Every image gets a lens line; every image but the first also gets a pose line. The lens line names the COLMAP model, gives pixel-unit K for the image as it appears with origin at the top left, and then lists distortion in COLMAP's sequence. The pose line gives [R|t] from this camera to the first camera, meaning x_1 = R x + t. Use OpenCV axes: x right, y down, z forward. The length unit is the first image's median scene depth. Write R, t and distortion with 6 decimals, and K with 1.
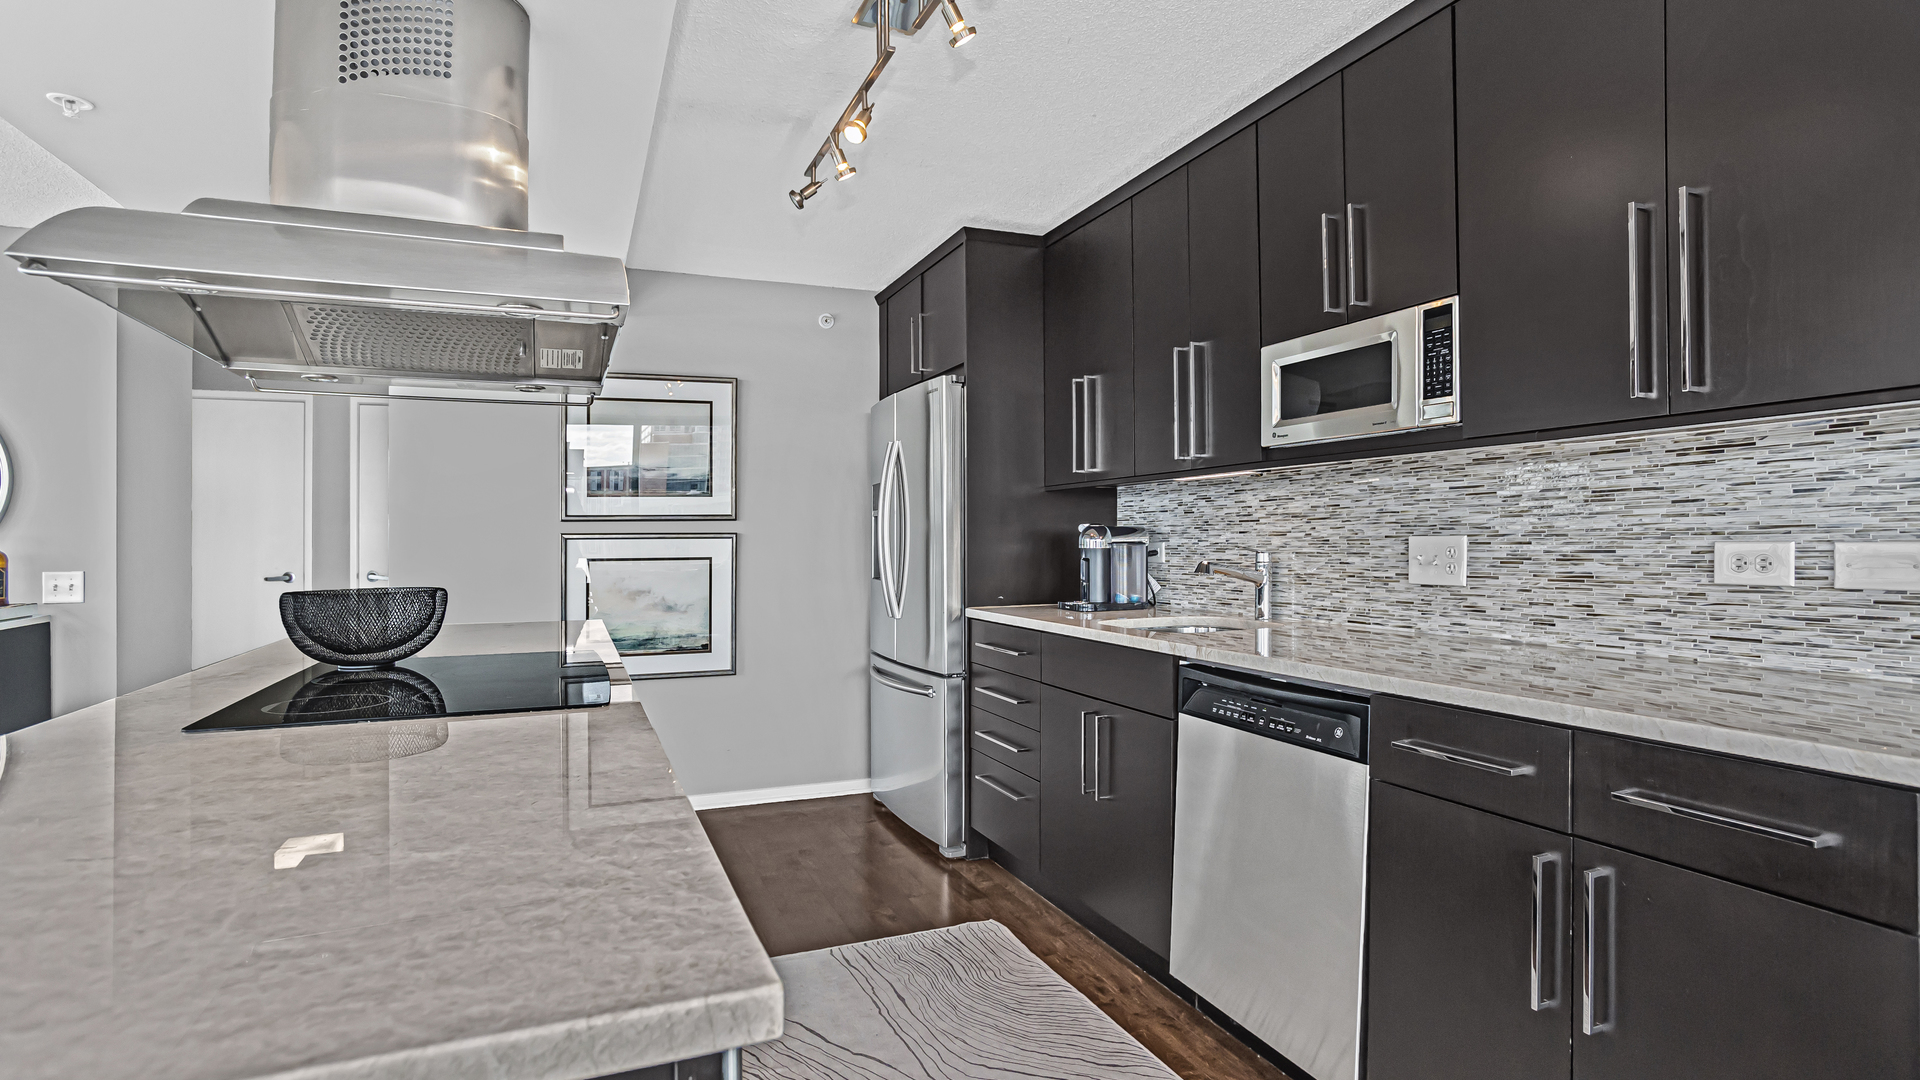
lens RADIAL K [[928.4, 0, 982.7], [0, 928.4, 542.1], [0, 0, 1]] dist [-0.065987, 0.042629]
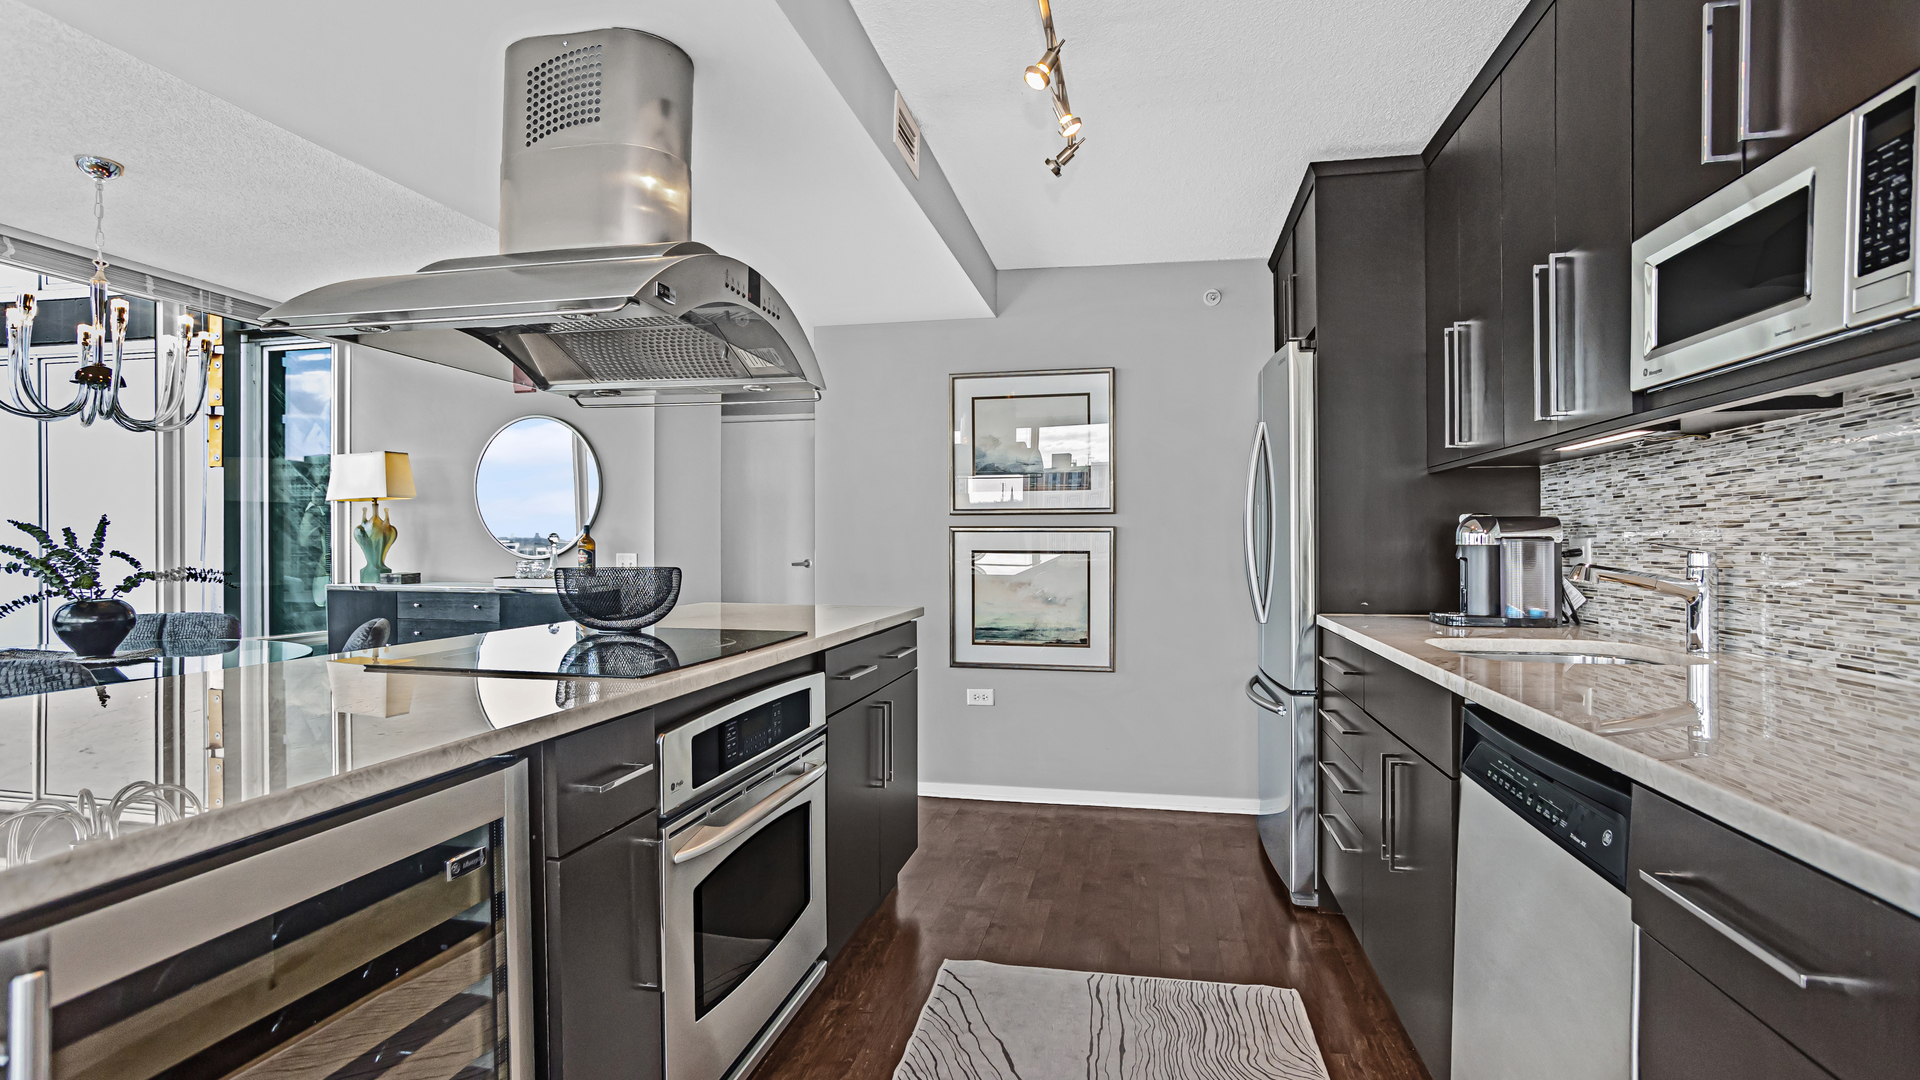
lens RADIAL K [[928.4, 0, 982.7], [0, 928.4, 542.1], [0, 0, 1]] dist [-0.065987, 0.042629]
pose [[0.826786, 0.010064, -0.562427, 0.255360], [-0.010236, 0.999944, 0.002845, 0.007736], [0.562424, 0.003405, 0.826842, 0.173441]]
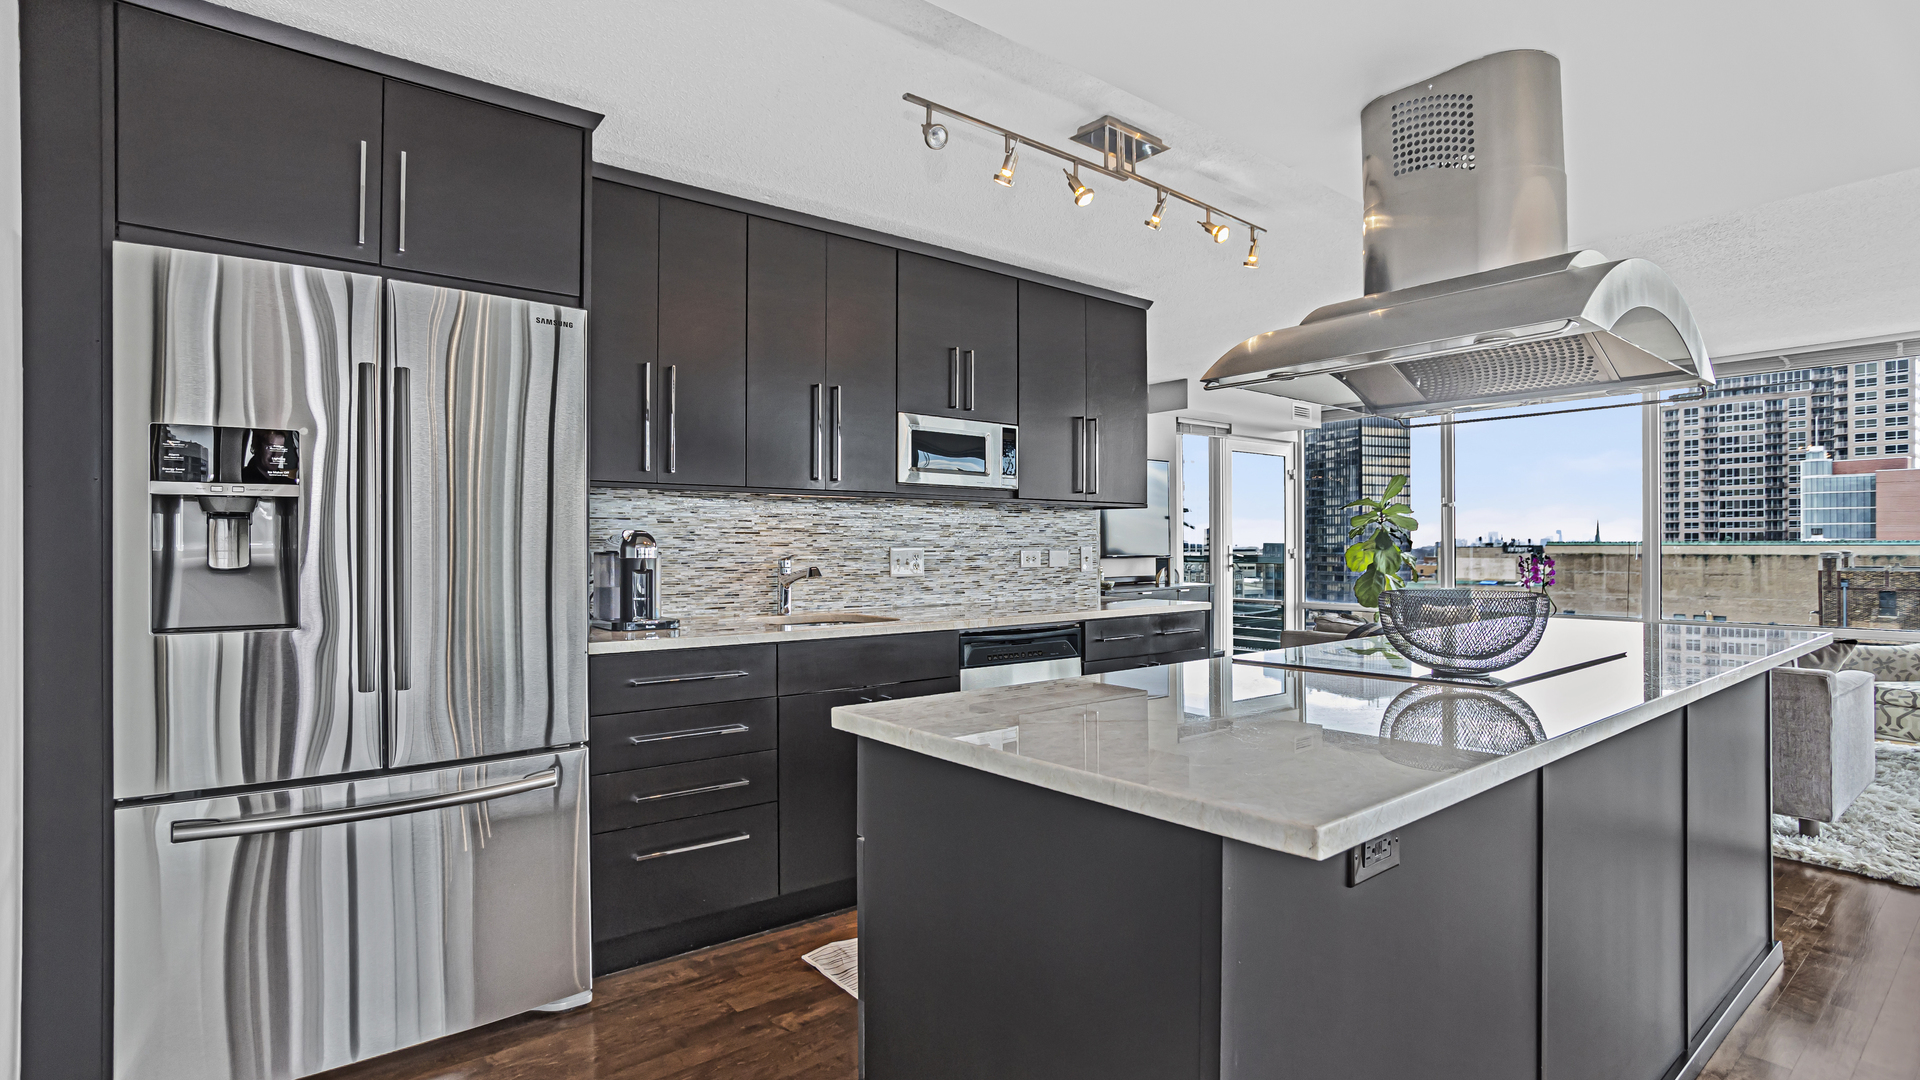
lens RADIAL K [[928.4, 0, 982.7], [0, 928.4, 542.1], [0, 0, 1]] dist [-0.065987, 0.042629]
pose [[-0.268081, 0.016183, 0.963260, -0.992868], [0.008626, 0.999859, -0.014397, 0.008375], [-0.963358, 0.004450, -0.268183, 1.132785]]
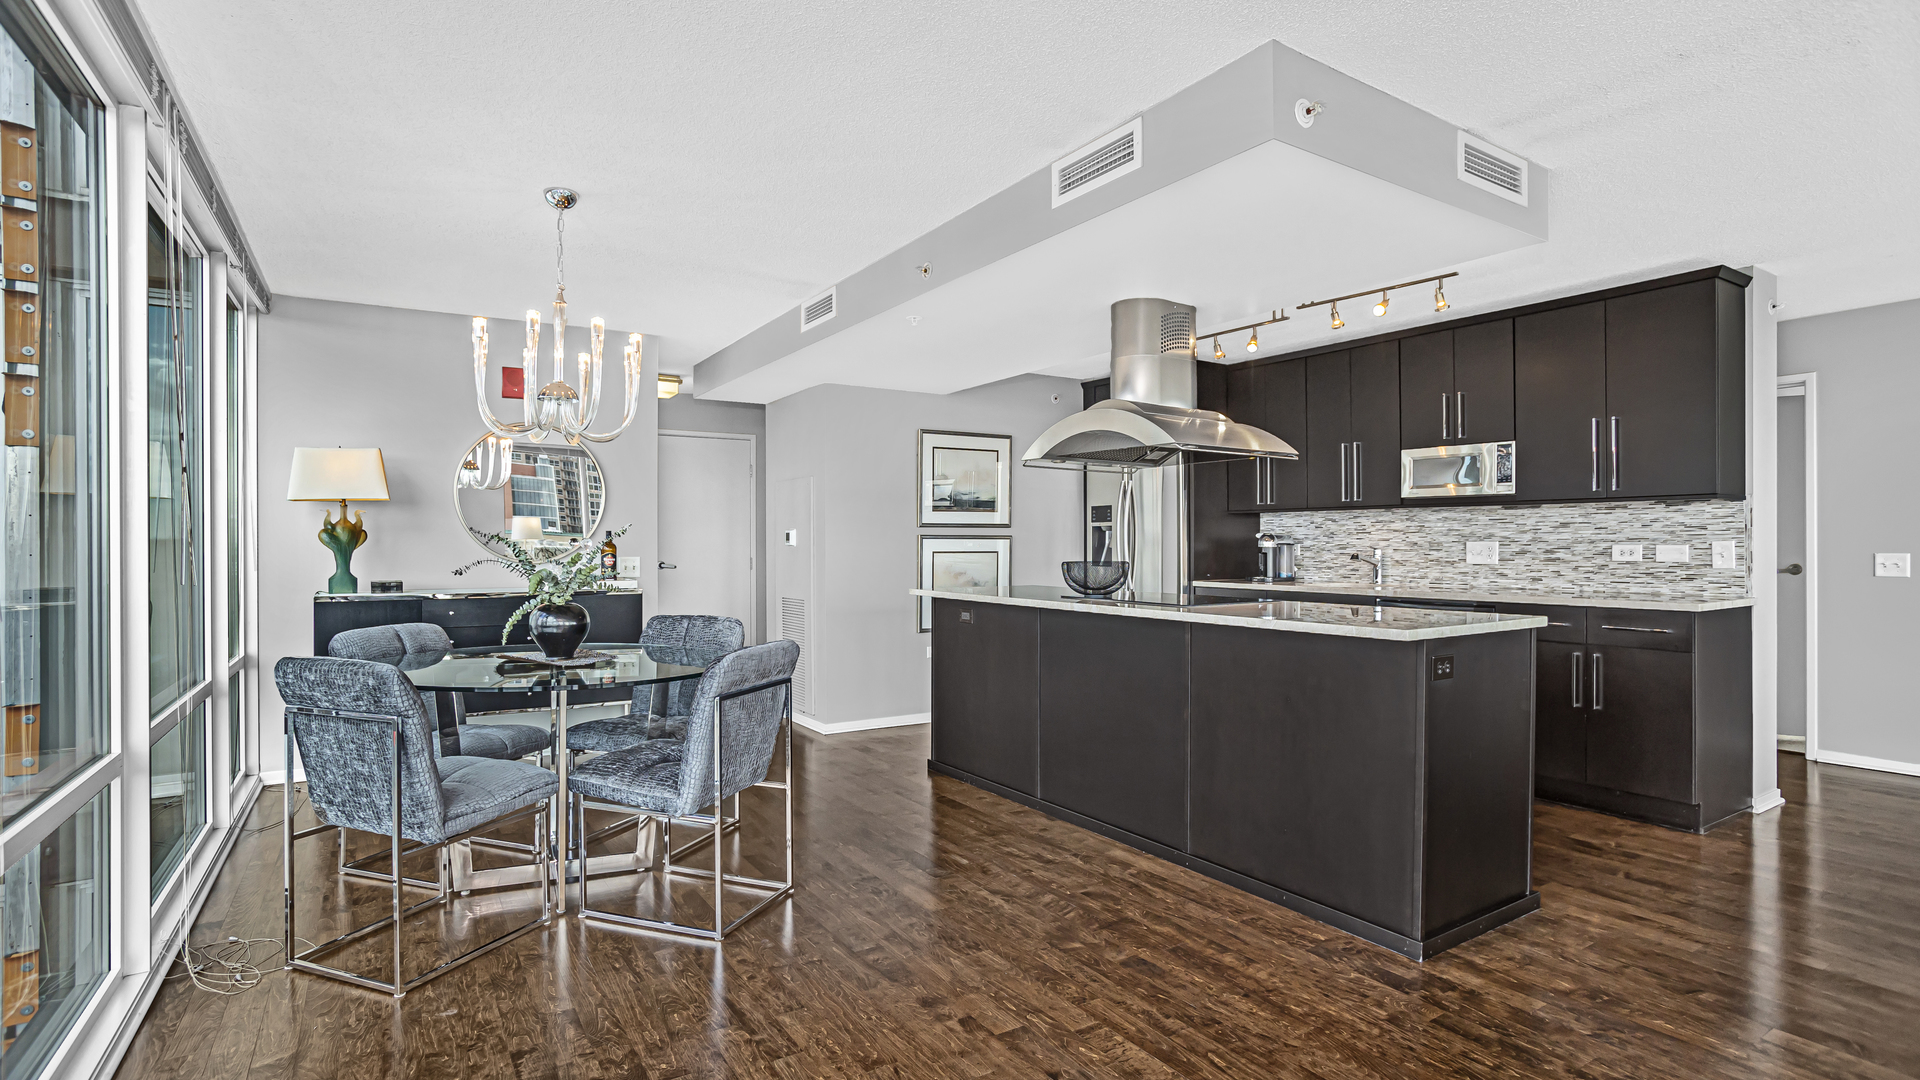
lens RADIAL K [[892.4, 0, 985.7], [0, 892.4, 540.4], [0, 0, 1]] dist [-0.060700, 0.036753]
pose [[0.983970, 0.009950, 0.178059, -0.880215], [-0.008824, 0.999936, -0.007115, 0.013673], [-0.178118, 0.005429, 0.983994, -0.712683]]
